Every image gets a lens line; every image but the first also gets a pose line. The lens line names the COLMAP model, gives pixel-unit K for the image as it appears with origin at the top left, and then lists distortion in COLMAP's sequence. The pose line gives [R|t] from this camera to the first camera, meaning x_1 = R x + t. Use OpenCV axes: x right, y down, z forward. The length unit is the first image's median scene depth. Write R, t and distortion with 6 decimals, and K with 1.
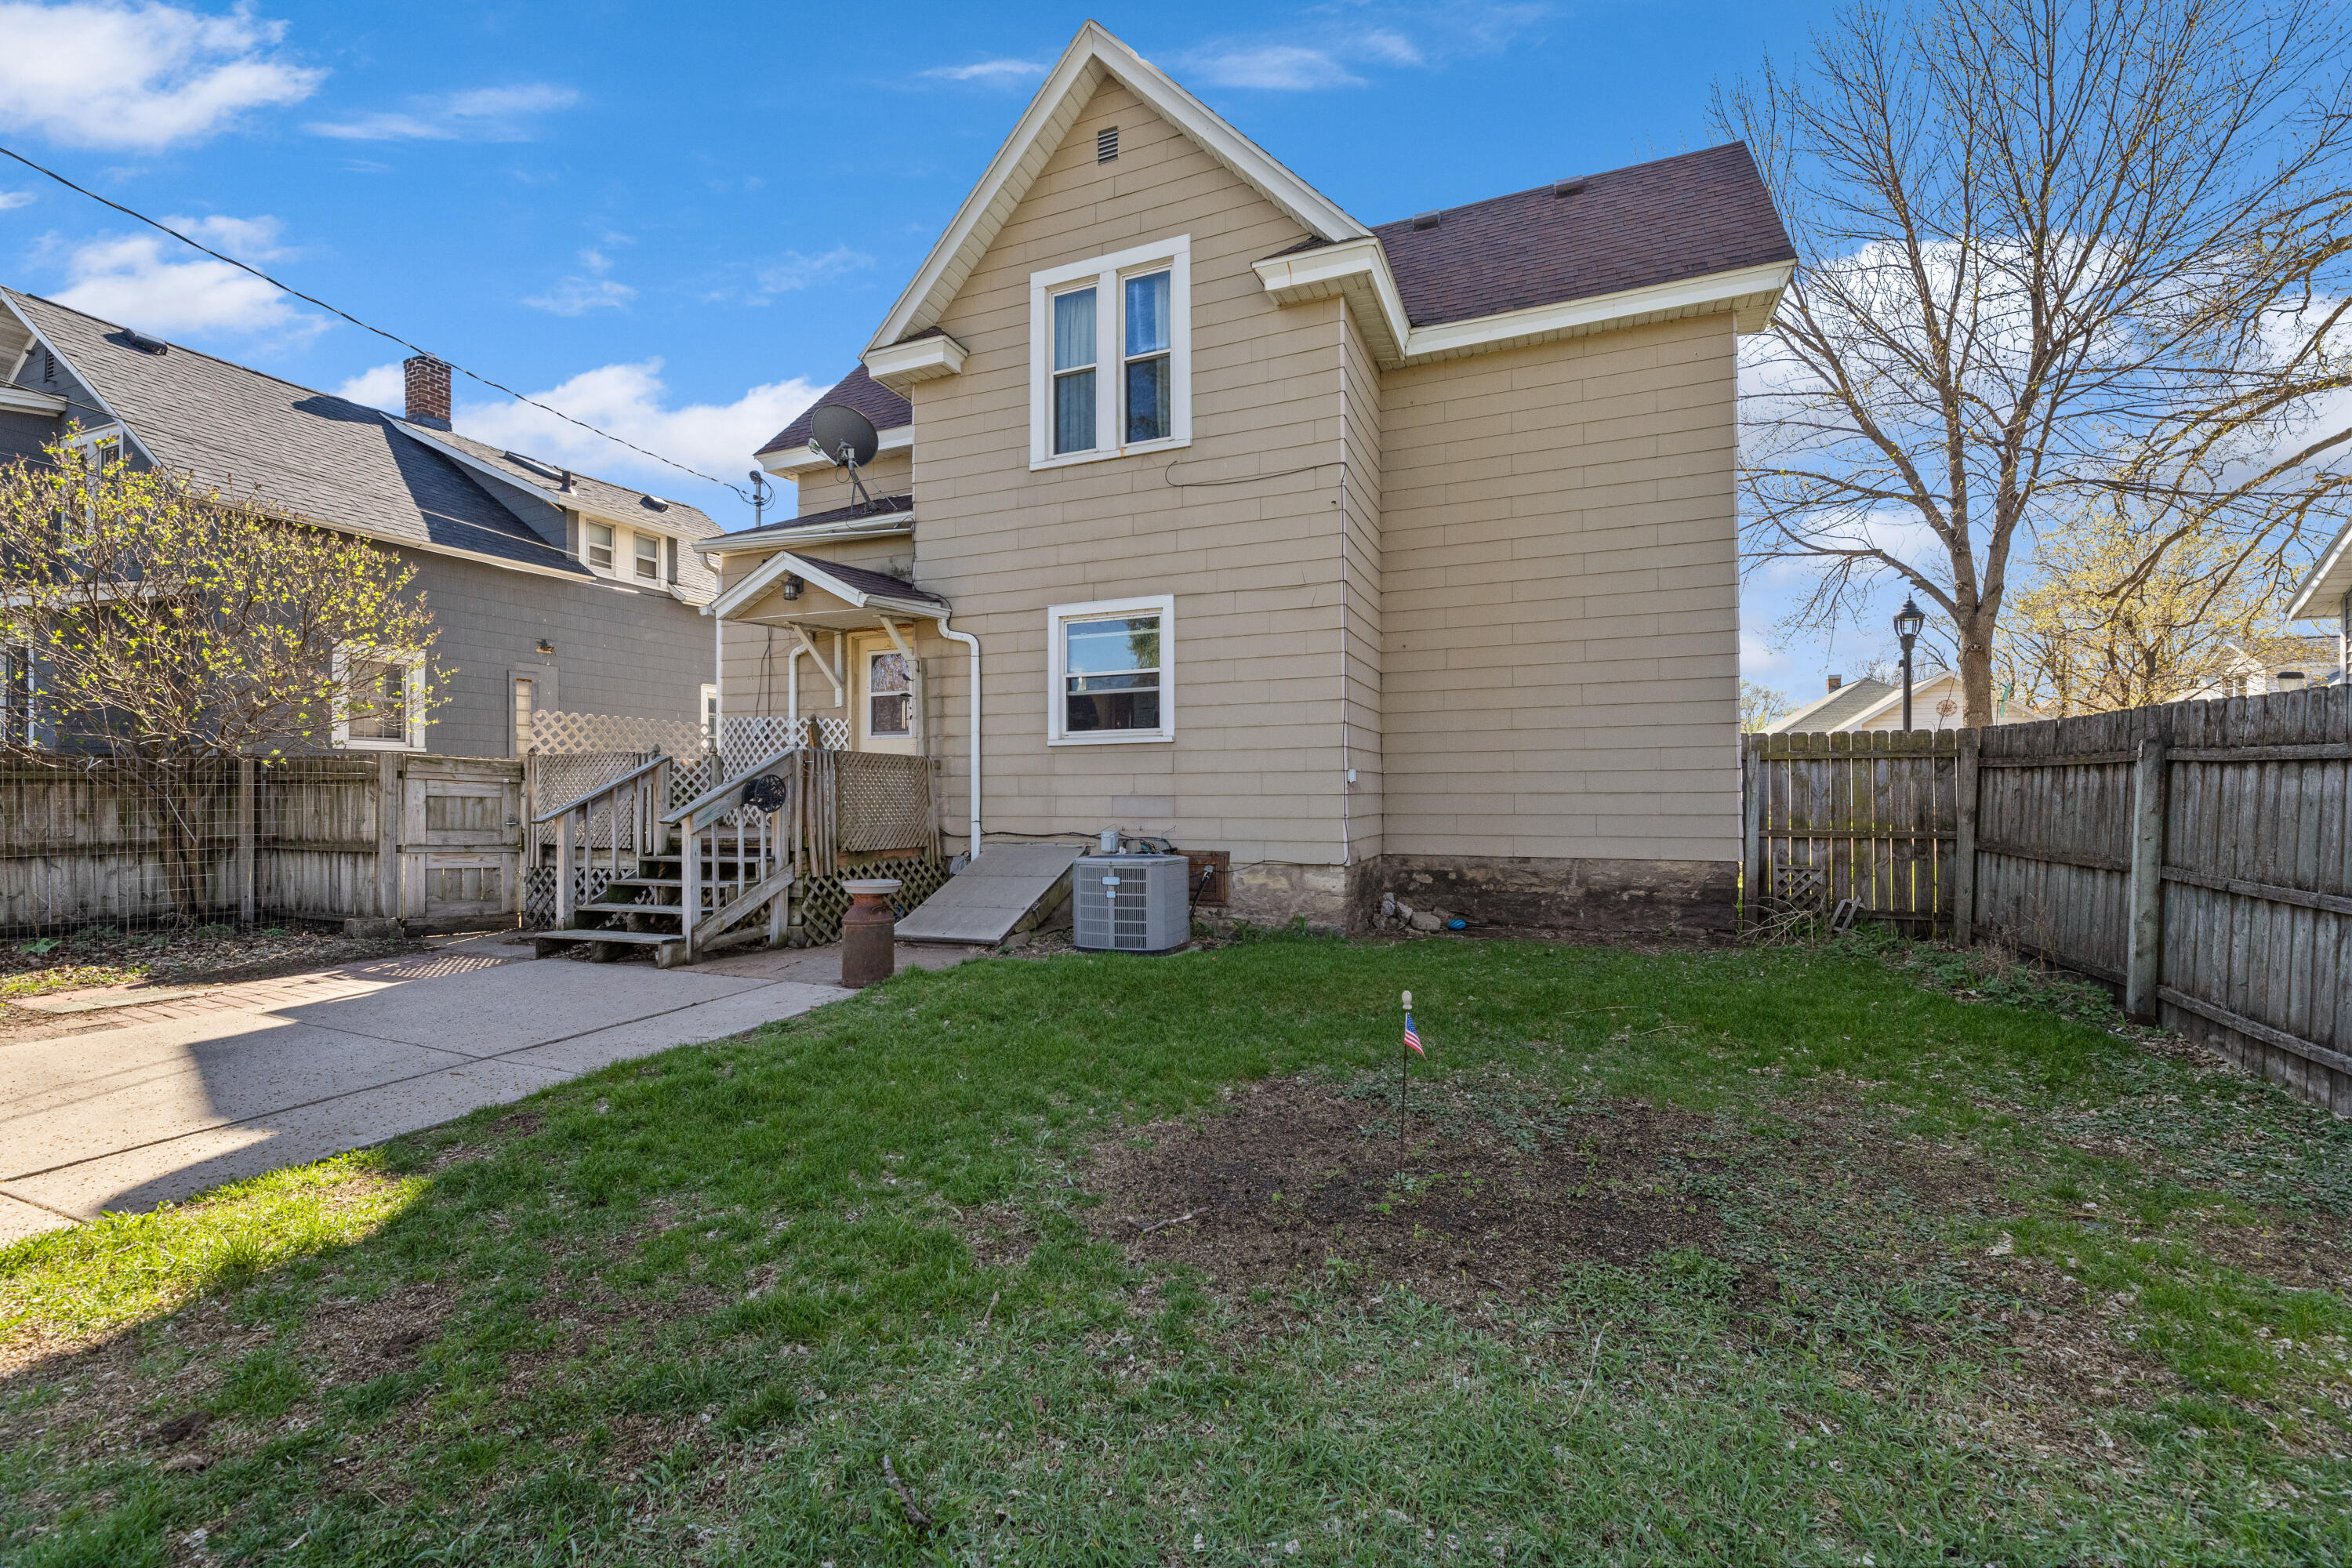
lens RADIAL K [[962.8, 0, 1173.8], [0, 962.8, 794.7], [0, 0, 1]] dist [0.000200, 0.000027]
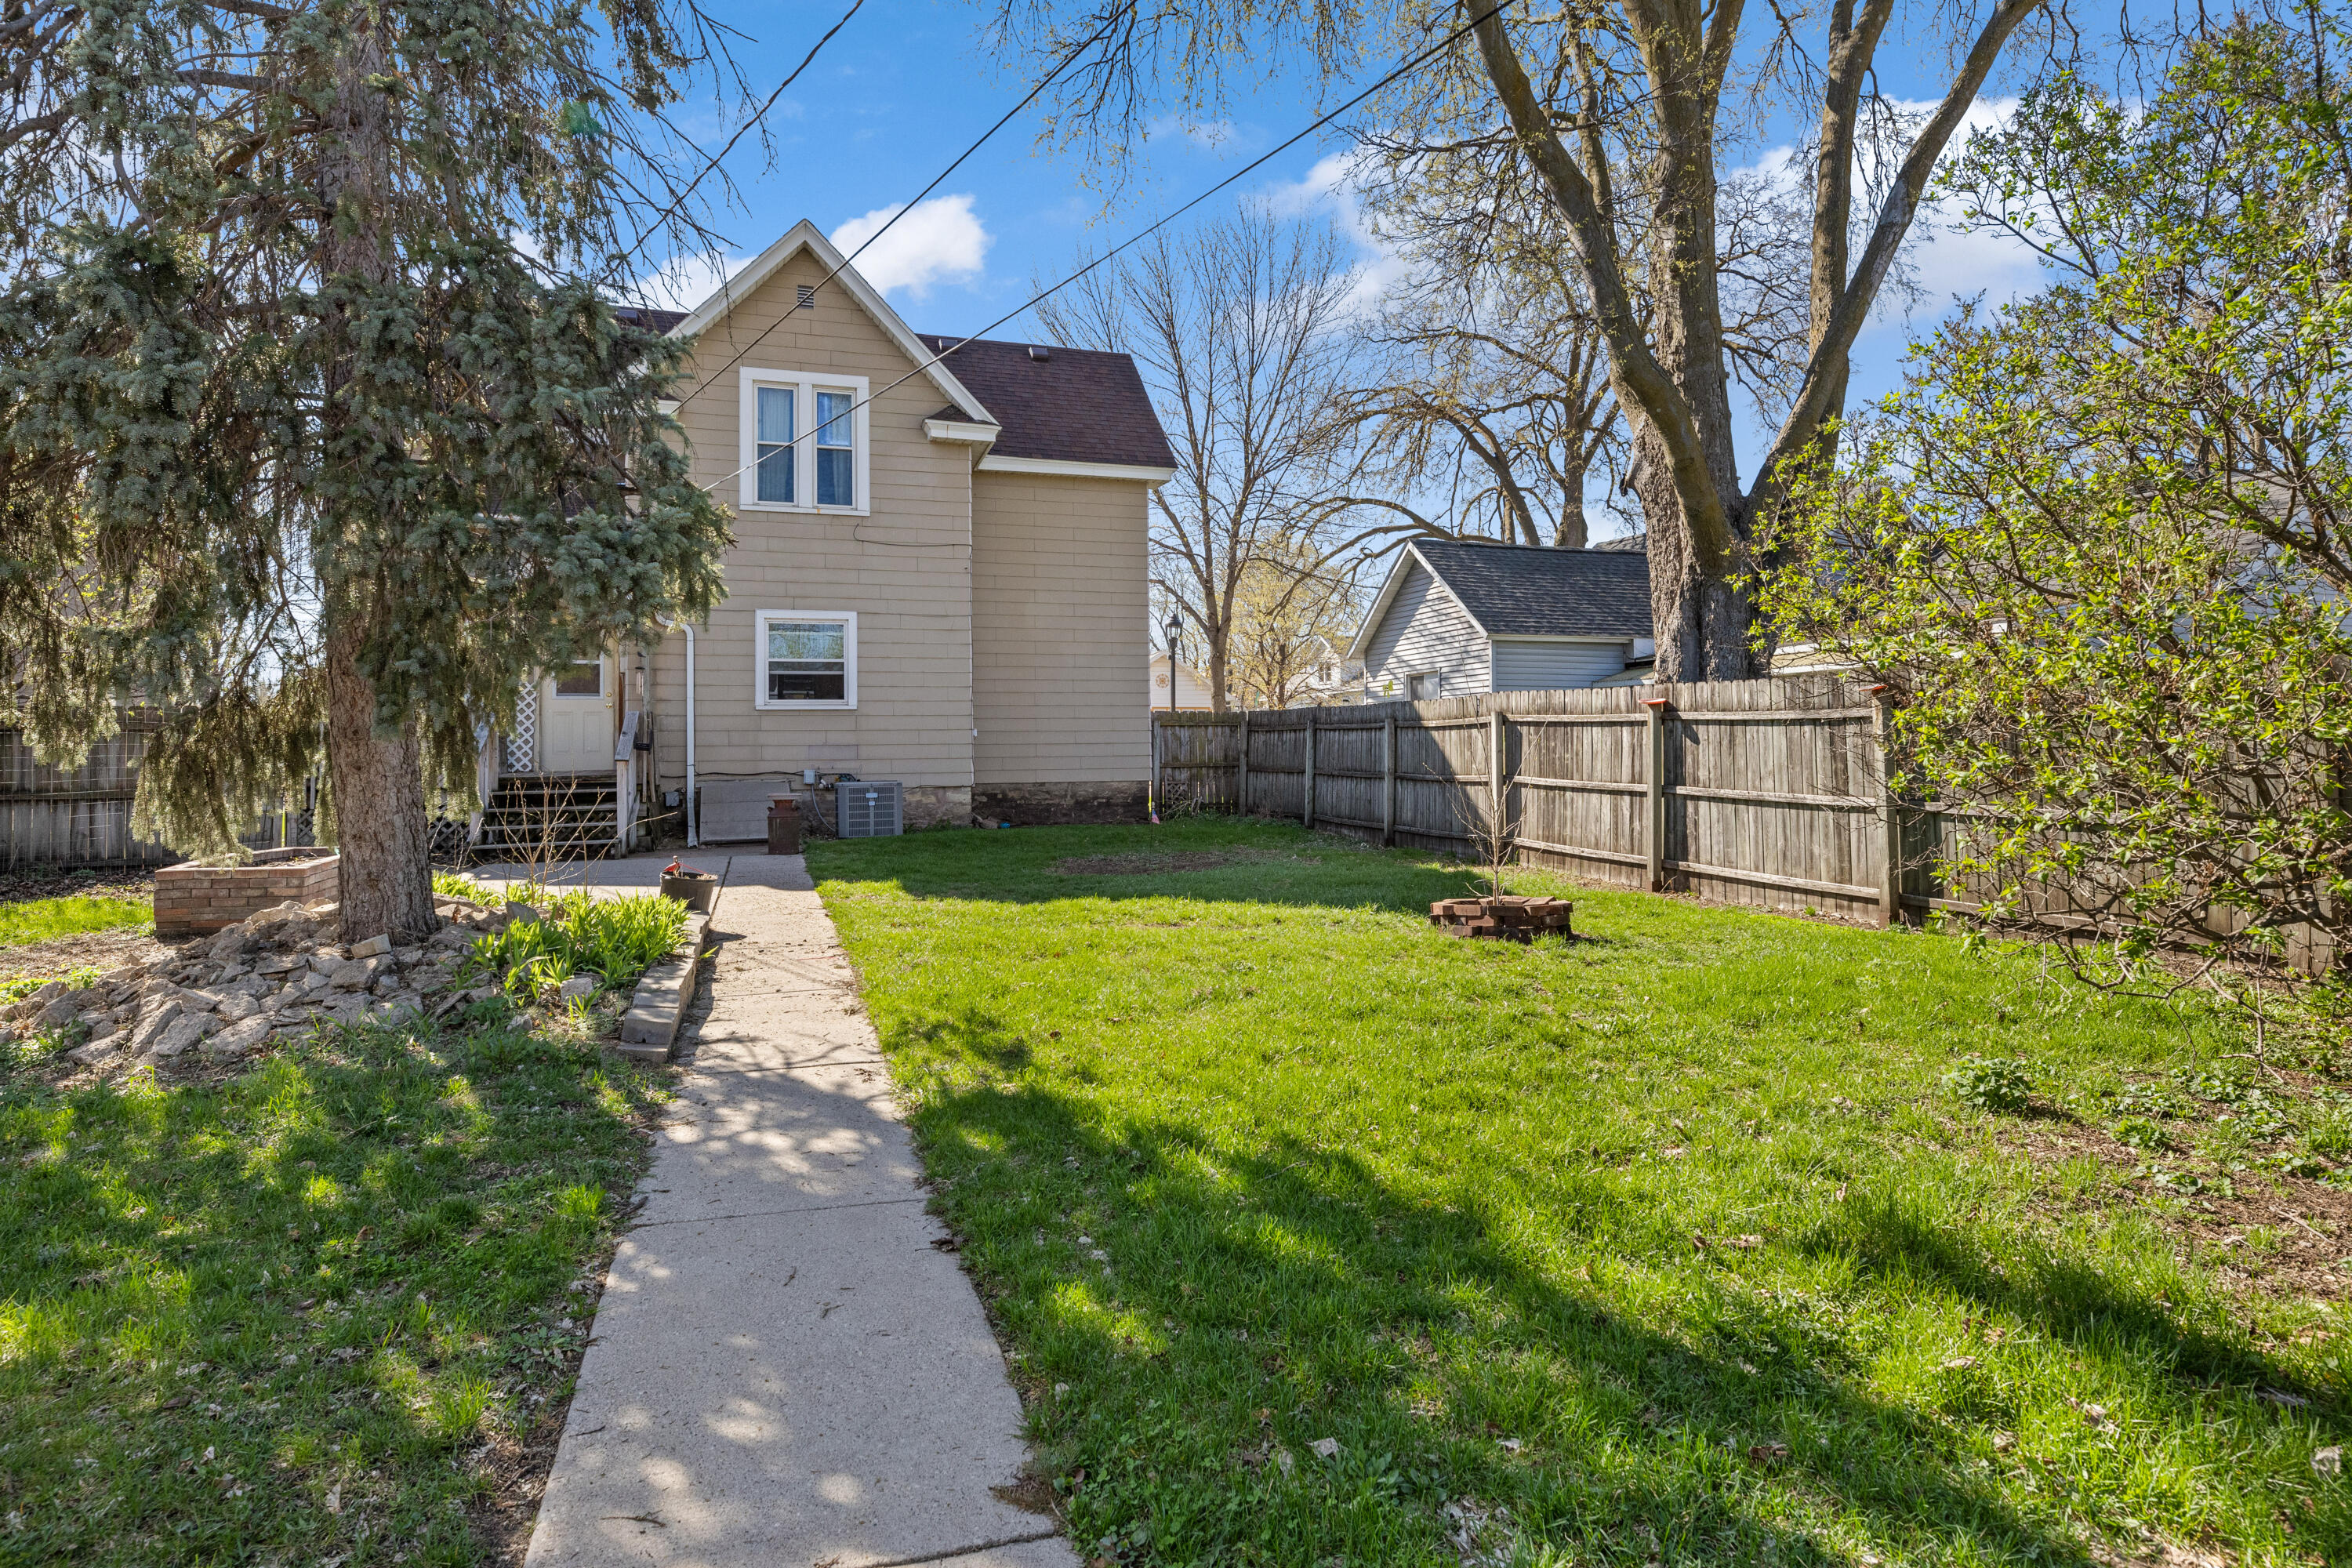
lens RADIAL K [[1229.5, 0, 1180.3], [0, 1229.5, 768.9], [0, 0, 1]] dist [0.000261, 0.000037]
pose [[0.753770, -0.011492, 0.657038, -0.837575], [0.007576, 0.999933, 0.008798, 0.023914], [-0.657094, -0.001654, 0.753806, -0.742803]]
